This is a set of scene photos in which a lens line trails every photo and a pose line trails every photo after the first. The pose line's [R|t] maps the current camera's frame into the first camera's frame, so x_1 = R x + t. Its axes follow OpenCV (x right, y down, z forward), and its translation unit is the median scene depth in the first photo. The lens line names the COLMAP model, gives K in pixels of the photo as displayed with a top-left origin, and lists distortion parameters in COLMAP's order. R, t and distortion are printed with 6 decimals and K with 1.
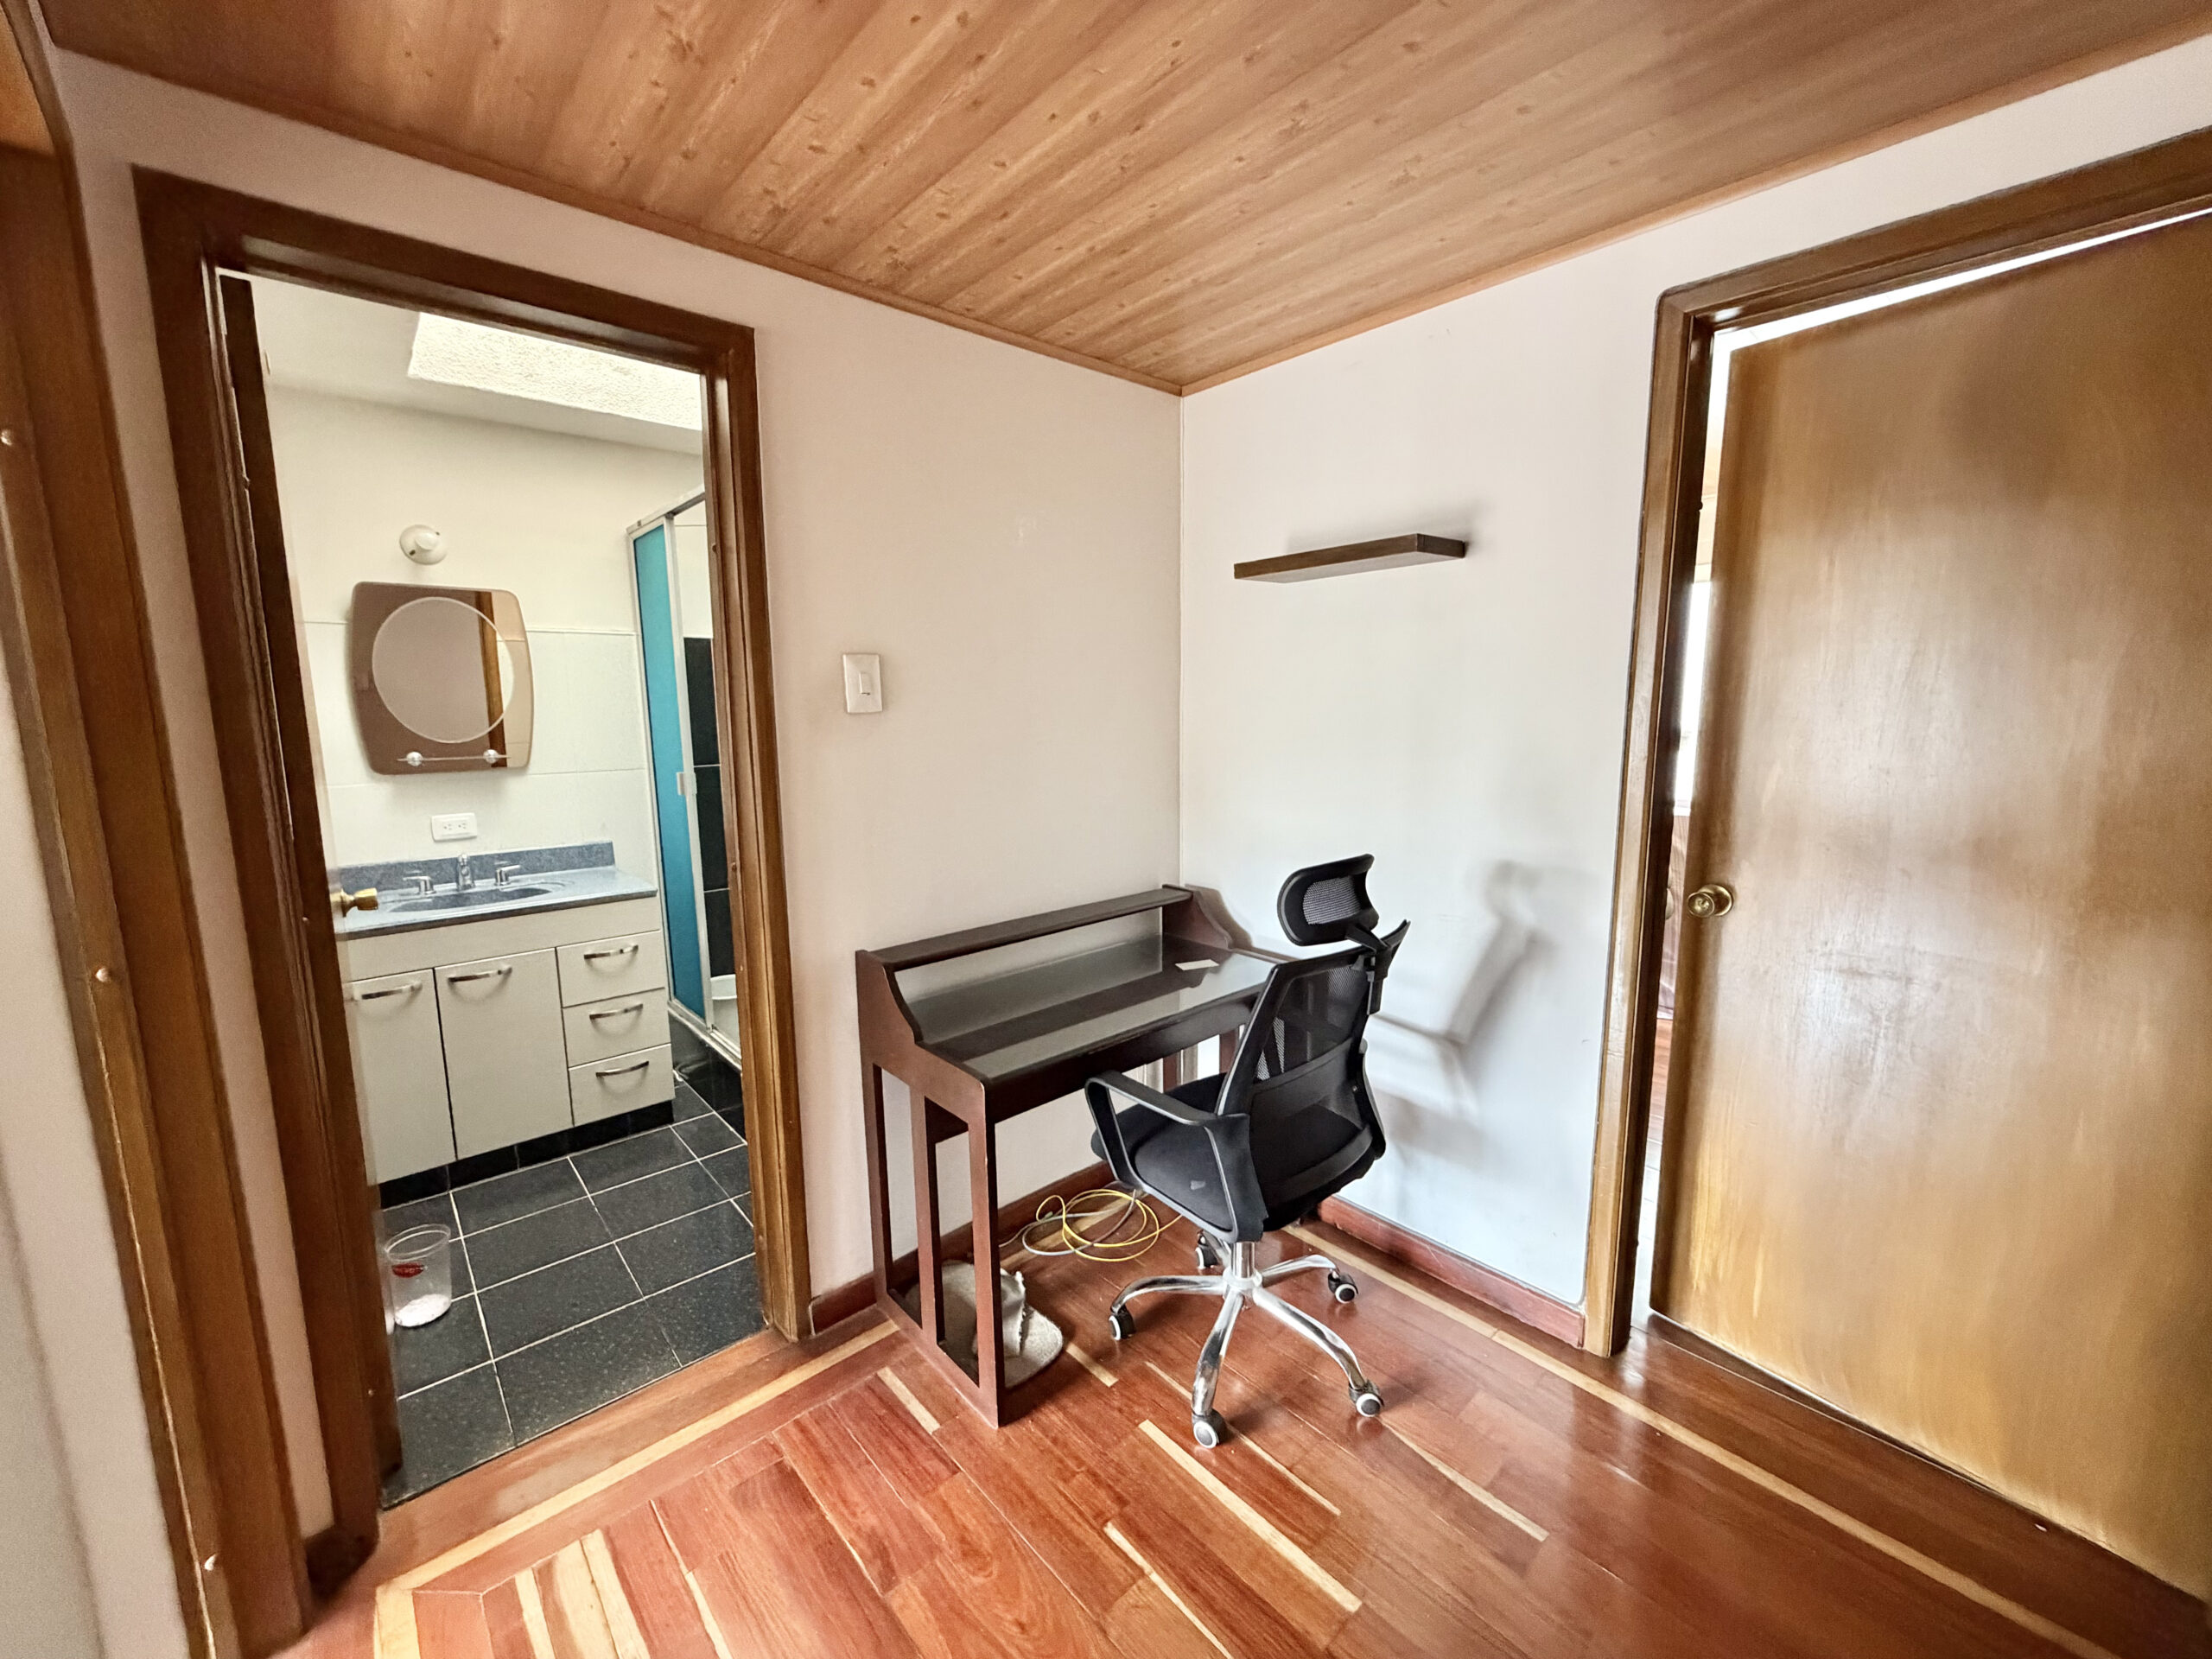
lens RADIAL K [[885.4, 0, 1106.4], [0, 885.4, 827.6], [0, 0, 1]] dist [0.000782, 0.000968]
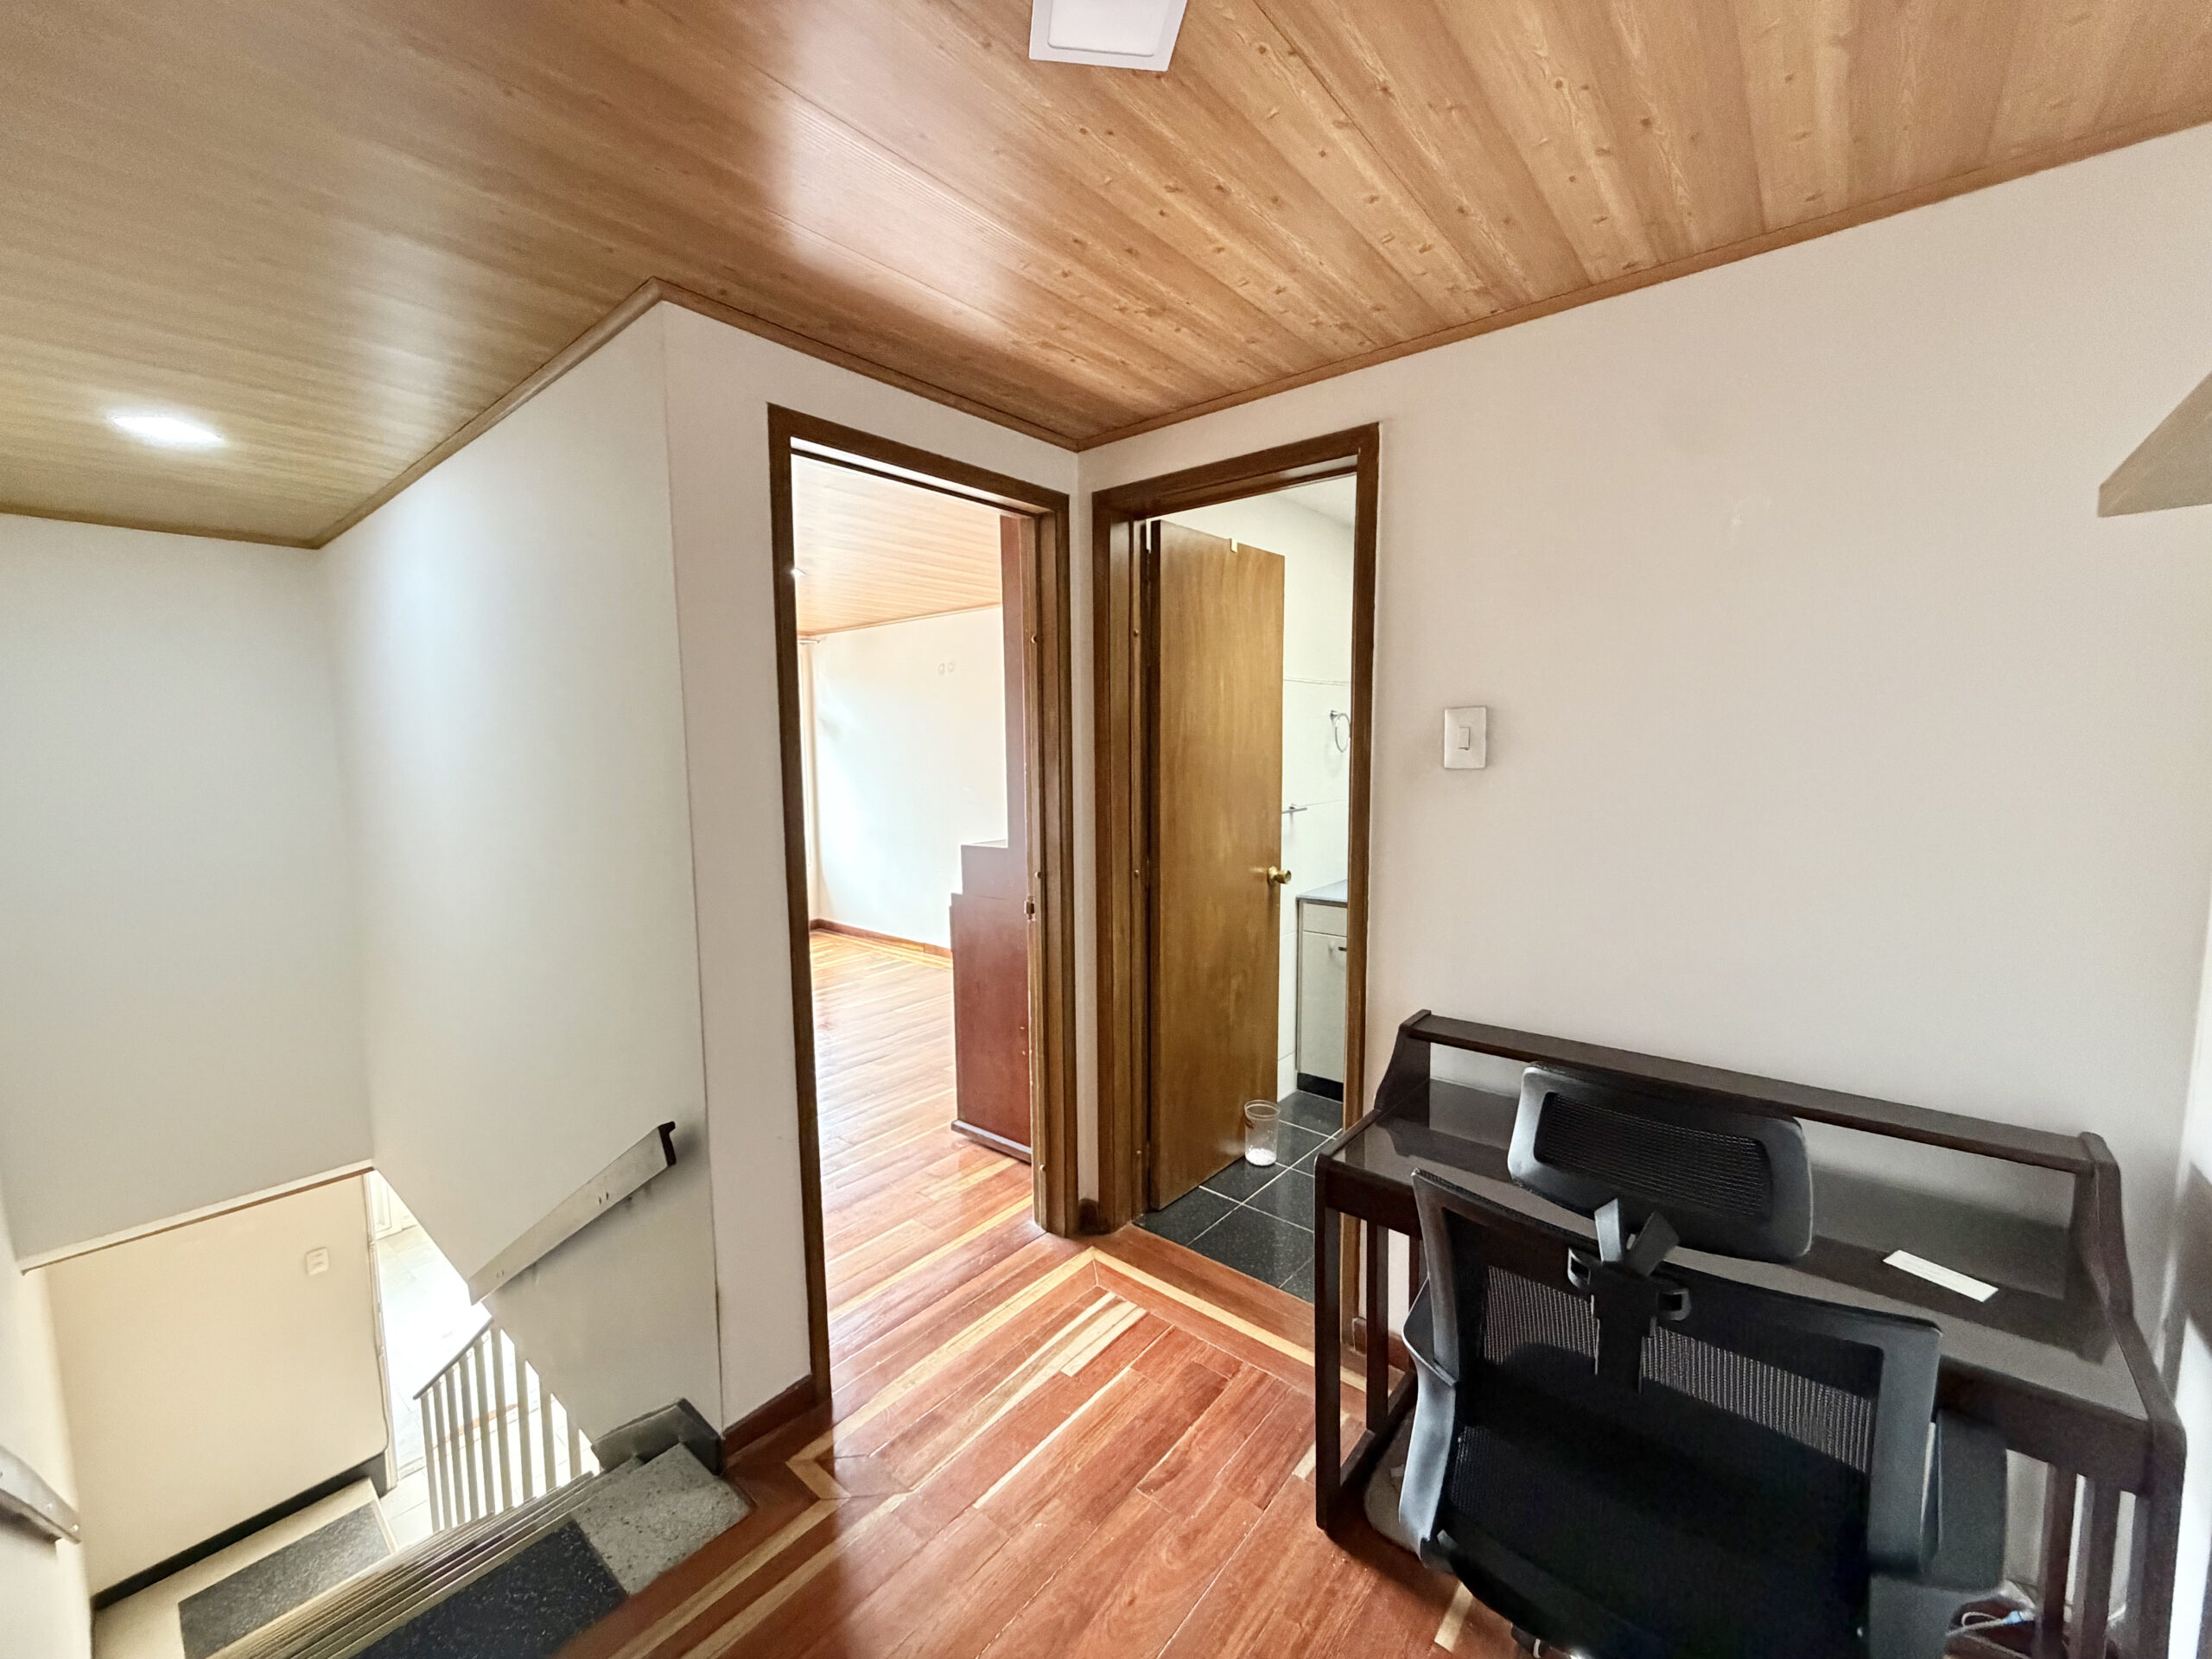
lens RADIAL K [[885.4, 0, 1096.2], [0, 885.4, 826.7], [0, 0, 1]] dist [0.000782, 0.000968]
pose [[0.130643, 0.111802, -0.985106, 0.701607], [-0.133821, 0.986517, 0.094215, -0.118591], [0.982357, 0.119520, 0.143843, 0.546904]]
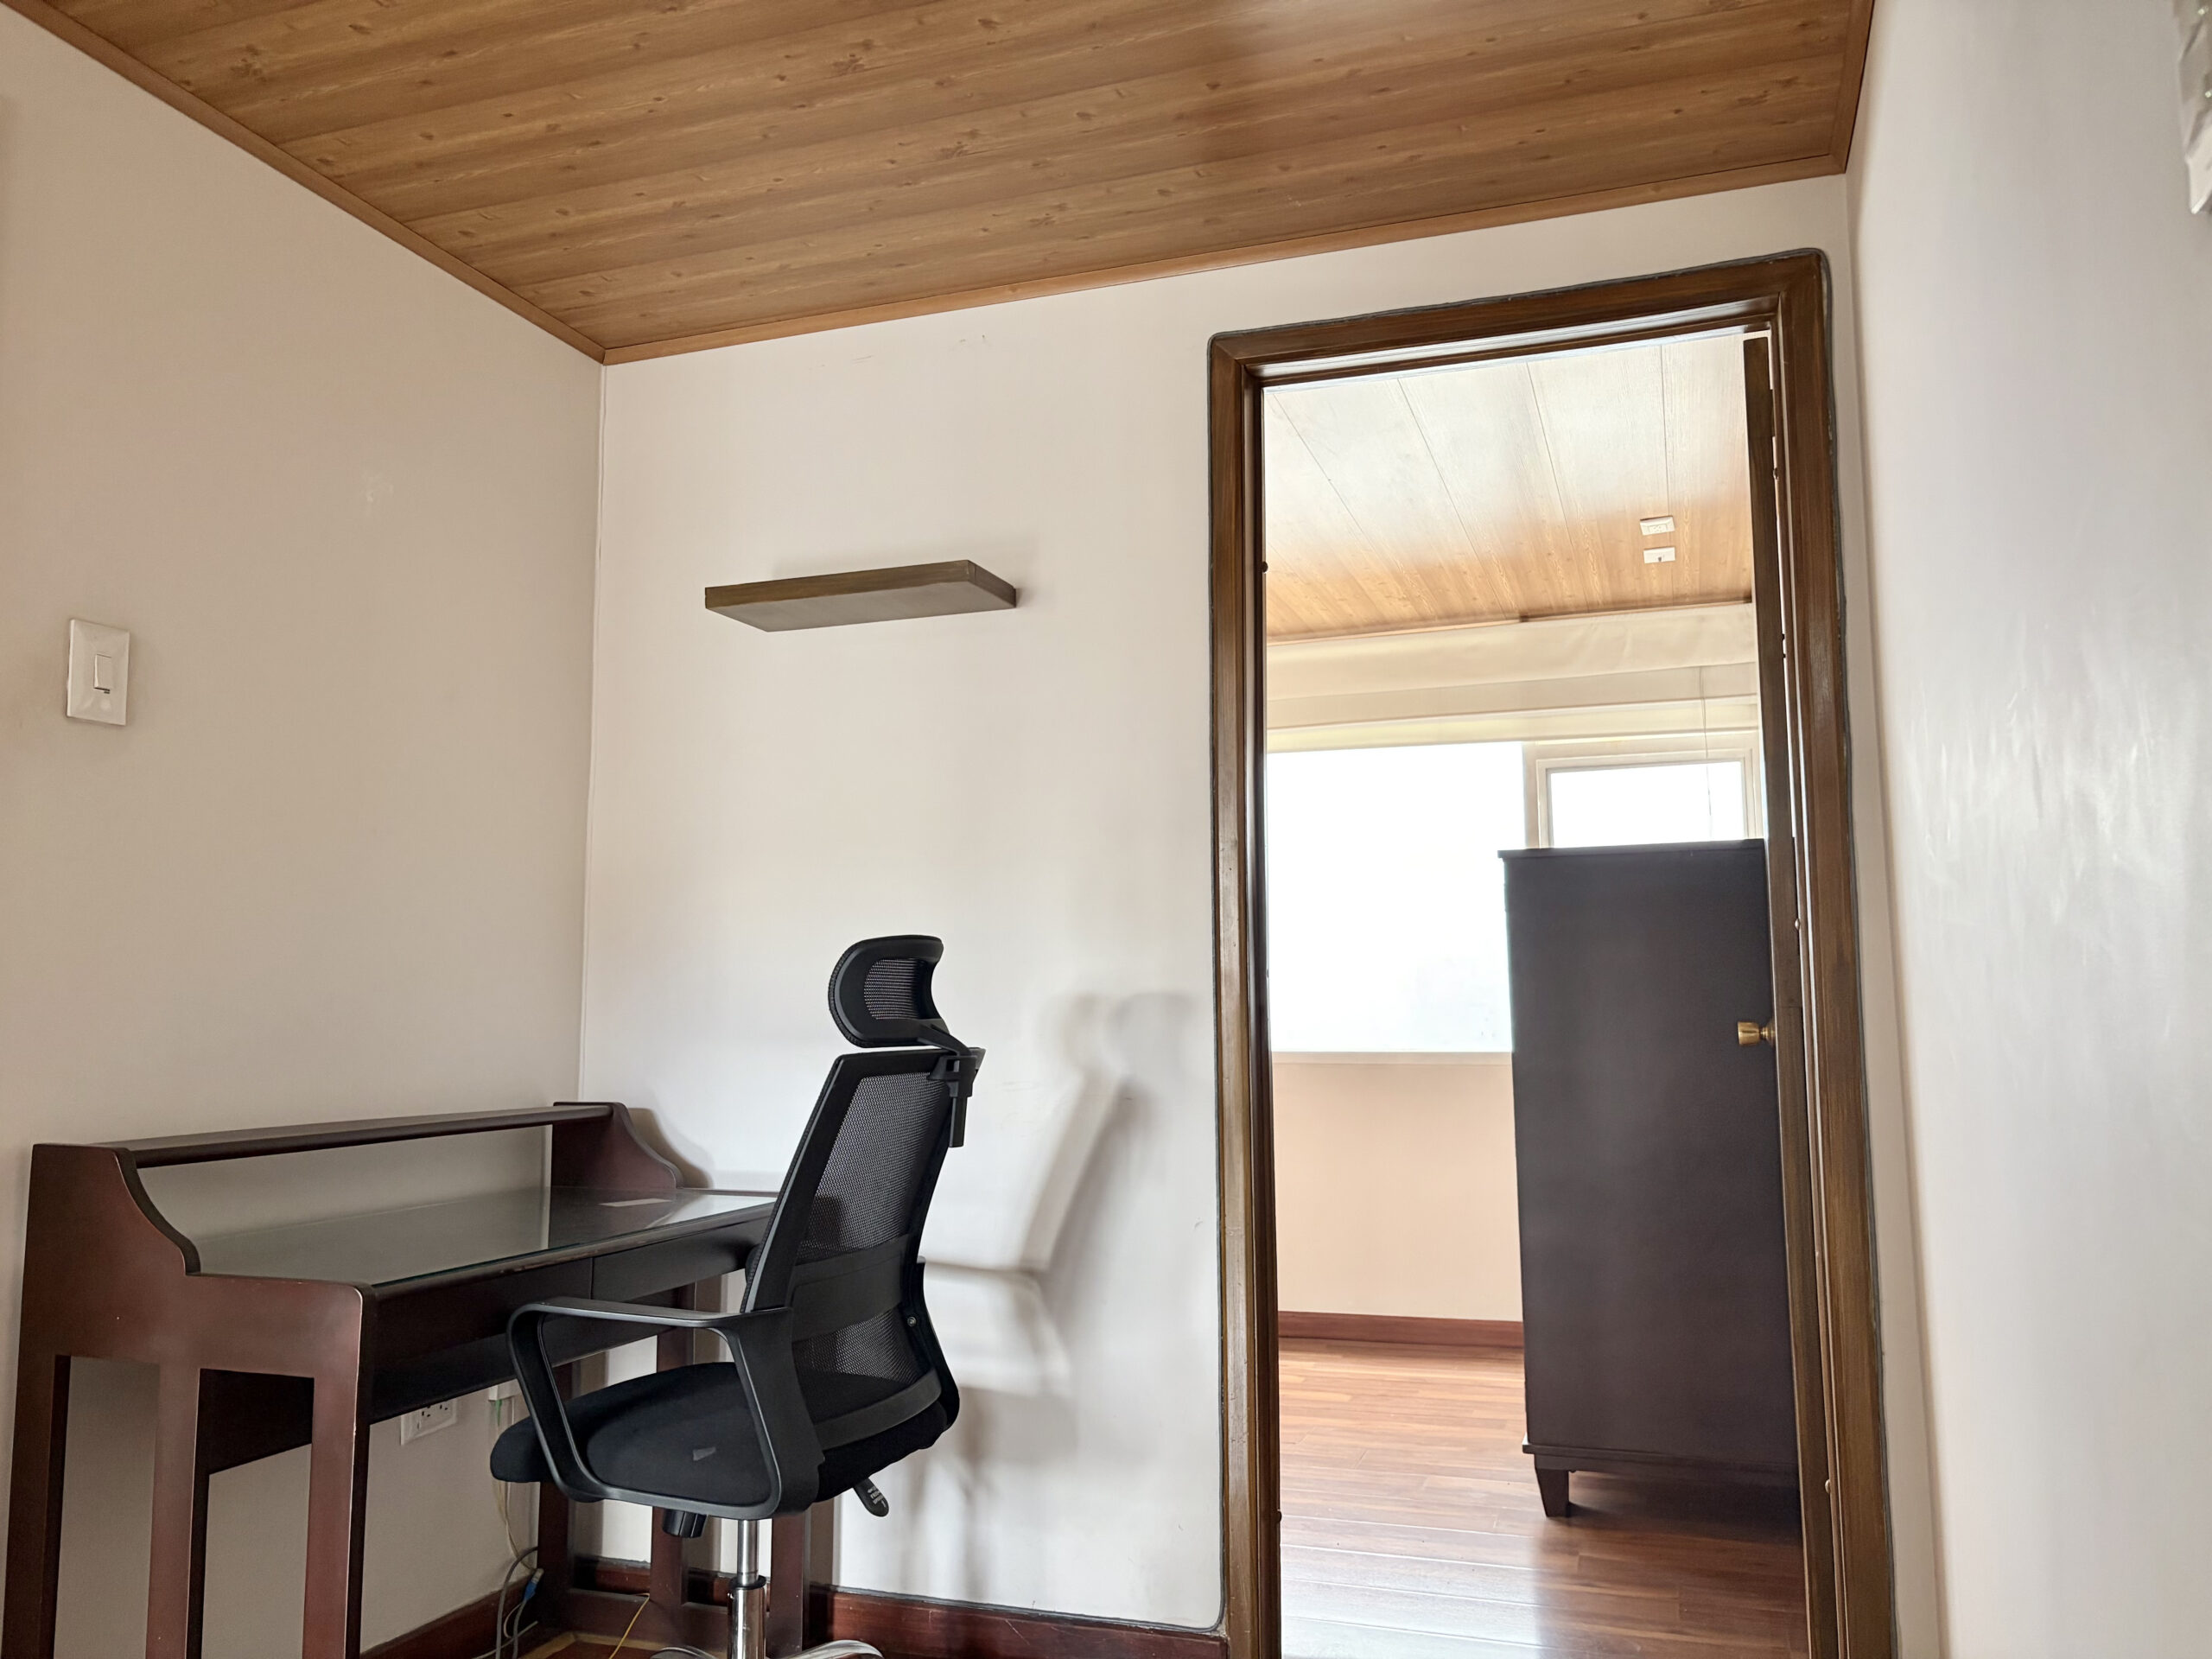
lens RADIAL K [[1683.4, 0, 1110.4], [0, 1683.4, 823.8], [0, 0, 1]] dist [0.057068, -0.053184]
pose [[0.874563, 0.063043, 0.480795, -0.253852], [0.067318, 0.966127, -0.249132, 0.289624], [-0.480216, 0.250248, 0.840696, -0.269377]]
